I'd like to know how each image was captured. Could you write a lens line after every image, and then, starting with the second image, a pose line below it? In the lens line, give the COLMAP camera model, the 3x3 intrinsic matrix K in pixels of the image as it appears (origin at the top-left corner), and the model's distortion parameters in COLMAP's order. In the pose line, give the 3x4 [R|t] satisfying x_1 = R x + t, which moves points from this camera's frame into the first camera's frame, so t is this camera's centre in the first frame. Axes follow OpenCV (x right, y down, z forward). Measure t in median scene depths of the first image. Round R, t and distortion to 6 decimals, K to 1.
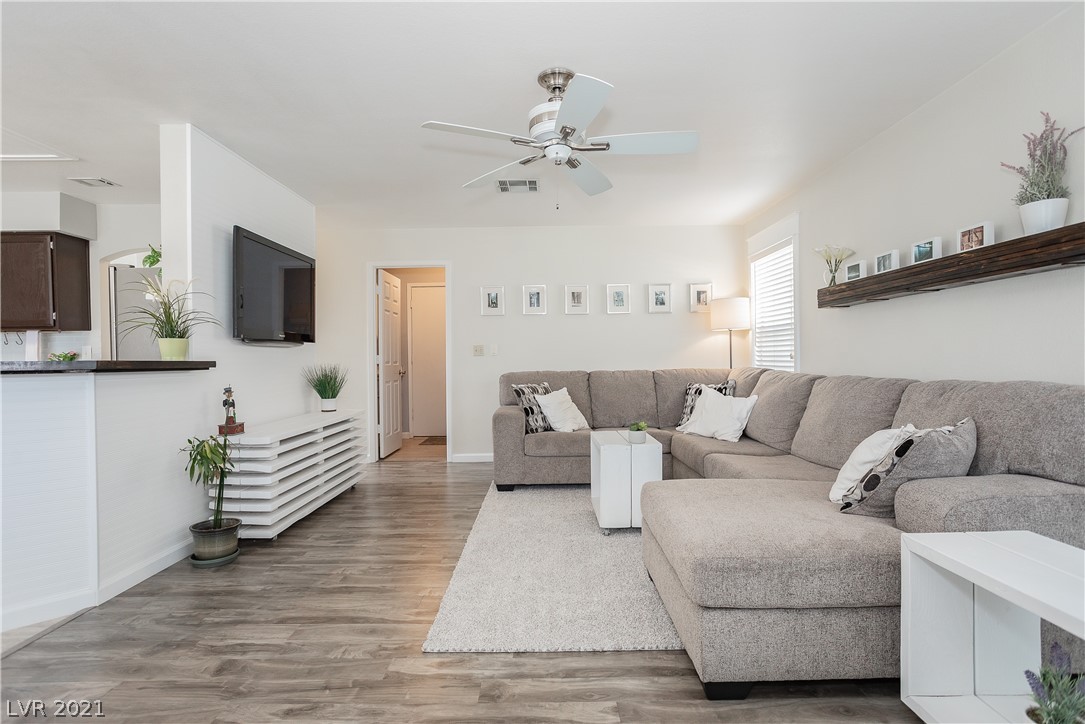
lens RADIAL K [[538.4, 0, 542.5], [0, 538.4, 362.0], [0, 0, 1]] dist [-0.047192, 0.029240]
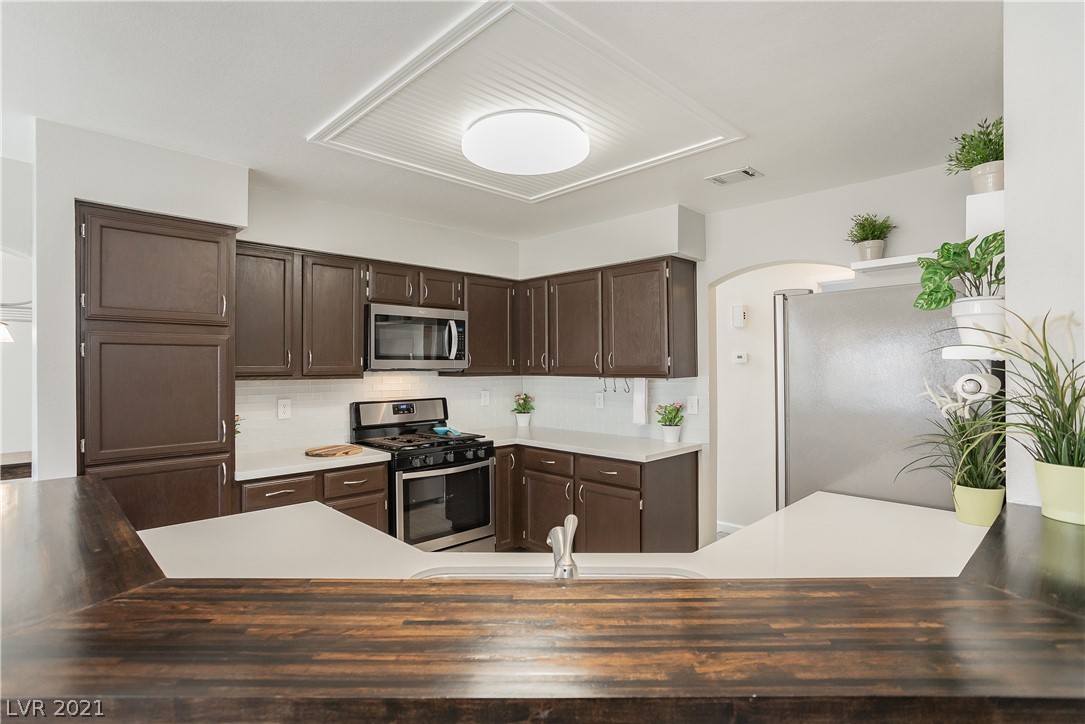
lens RADIAL K [[541.0, 0, 543.0], [0, 541.0, 364.6], [0, 0, 1]] dist [-0.055153, 0.031800]
pose [[0.705594, 0.005837, -0.708593, -0.590090], [-0.010764, 0.999939, -0.002483, -0.095907], [0.708535, 0.009379, 0.705614, 0.359346]]
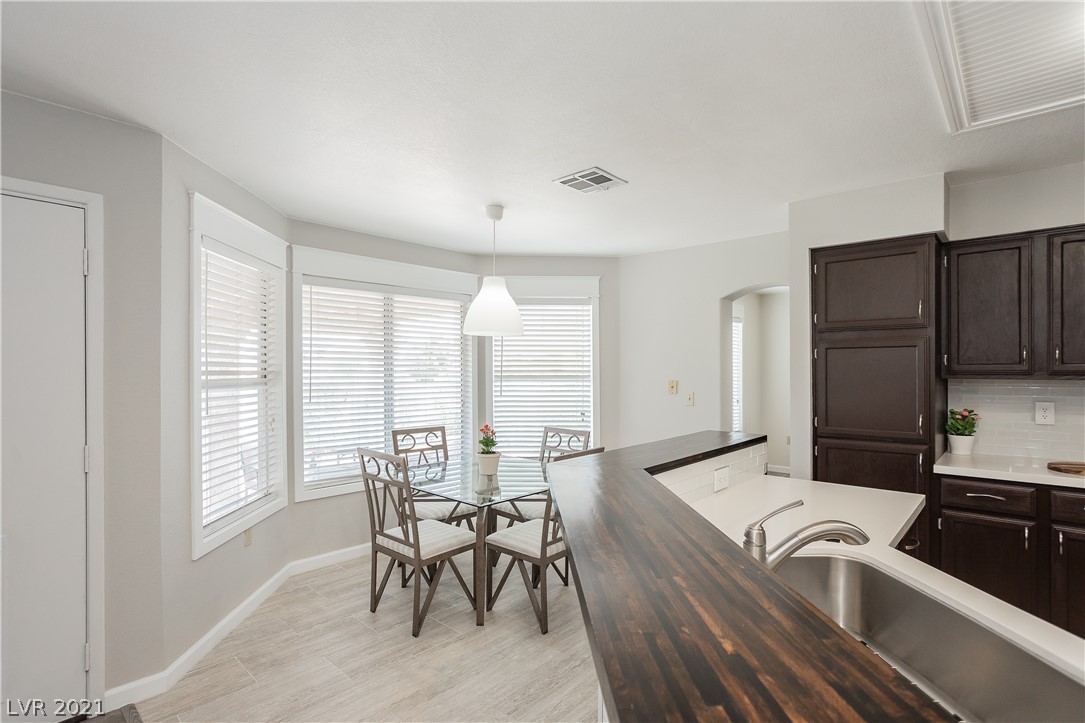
lens RADIAL K [[531.9, 0, 542.1], [0, 531.9, 370.9], [0, 0, 1]] dist [-0.043551, 0.020458]
pose [[-0.672242, 0.013510, -0.740208, -0.454457], [0.003117, 0.999876, 0.015418, -0.095705], [0.740325, 0.008057, -0.672201, 0.678363]]
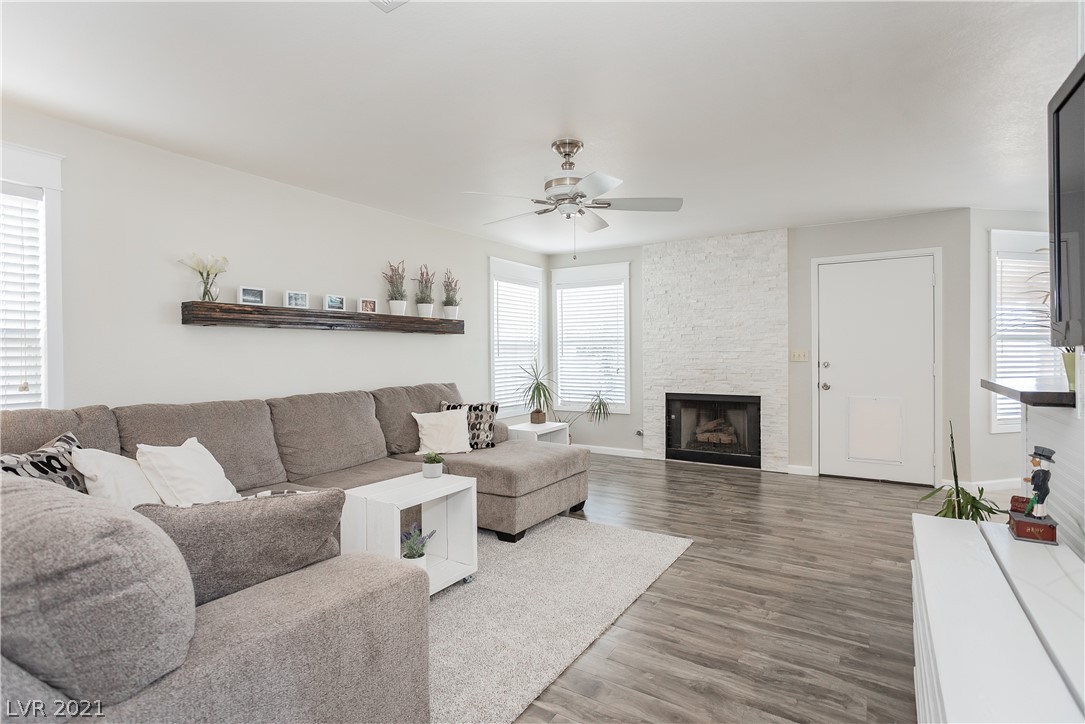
lens RADIAL K [[538.4, 0, 542.5], [0, 538.4, 362.0], [0, 0, 1]] dist [-0.047192, 0.029240]
pose [[-0.846023, 0.010749, 0.533038, -0.420580], [0.020354, 0.999719, 0.012145, -0.043323], [-0.532757, 0.021124, -0.846004, 1.537884]]
